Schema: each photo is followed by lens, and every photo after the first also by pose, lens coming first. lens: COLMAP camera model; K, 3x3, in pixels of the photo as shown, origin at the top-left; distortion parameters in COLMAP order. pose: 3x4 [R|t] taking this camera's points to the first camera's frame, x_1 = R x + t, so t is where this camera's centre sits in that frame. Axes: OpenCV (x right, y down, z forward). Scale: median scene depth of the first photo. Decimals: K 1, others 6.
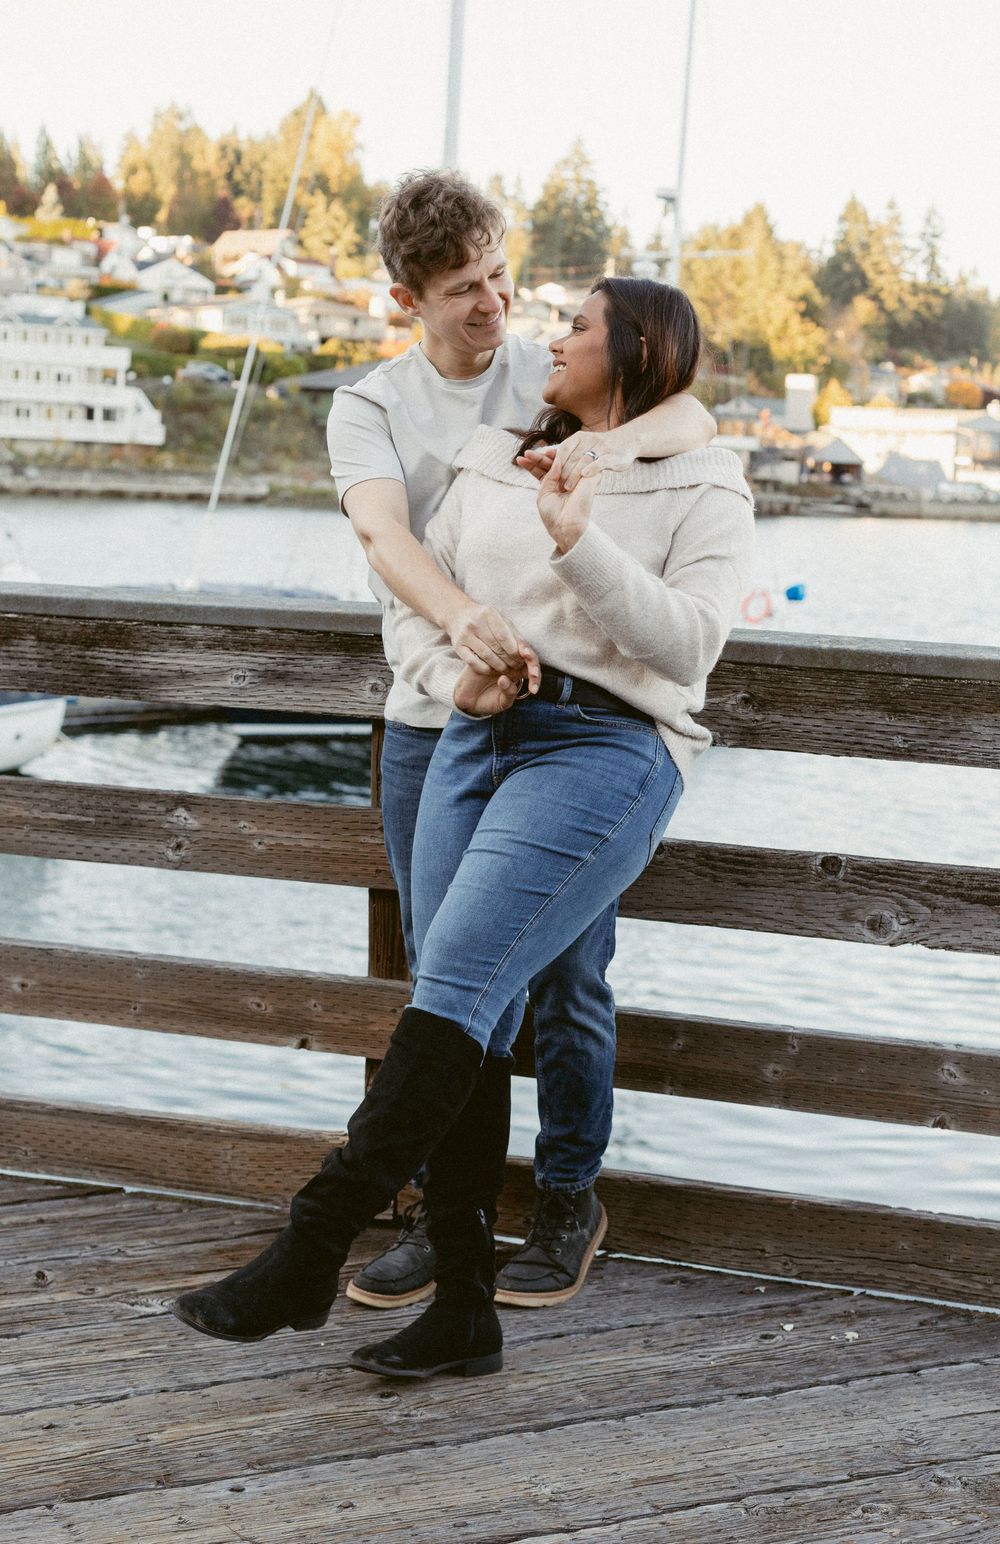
lens RADIAL K [[2387.4, 0, 506.7], [0, 2387.4, 750.9], [0, 0, 1]] dist [0.016416, -0.104331]
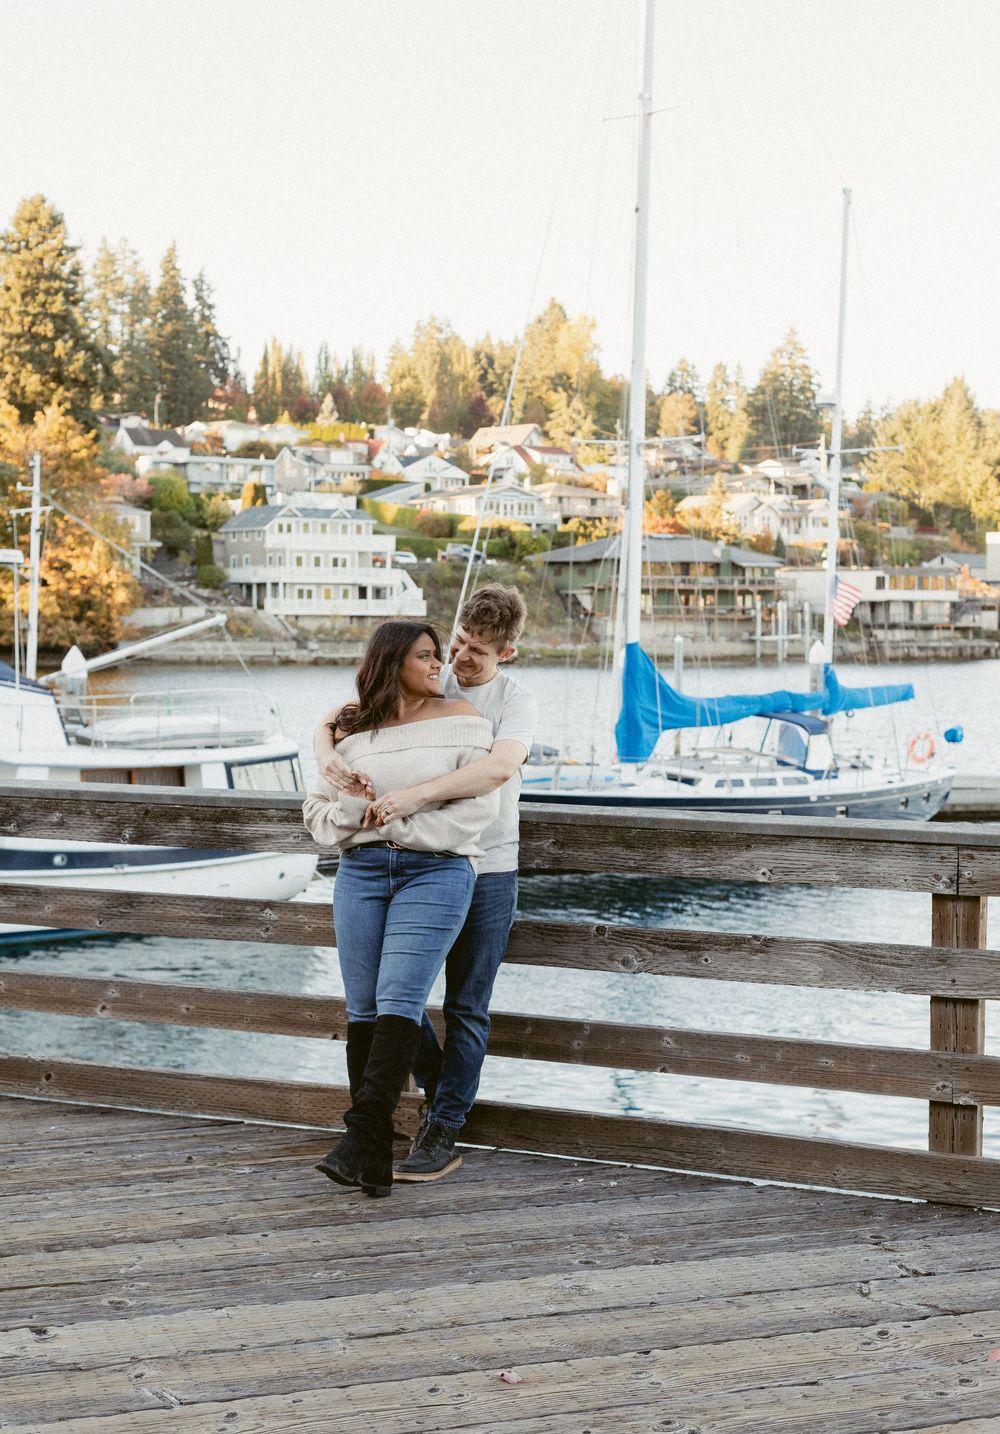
lens RADIAL K [[2179.4, 0, 500.0], [0, 2179.4, 717.0], [0, 0, 1]] dist [0.014113, -0.027818]
pose [[0.992918, -0.031463, -0.114563, 0.237640], [0.022722, 0.996786, -0.076815, 0.009760], [0.116612, 0.073668, 0.990442, -0.651346]]
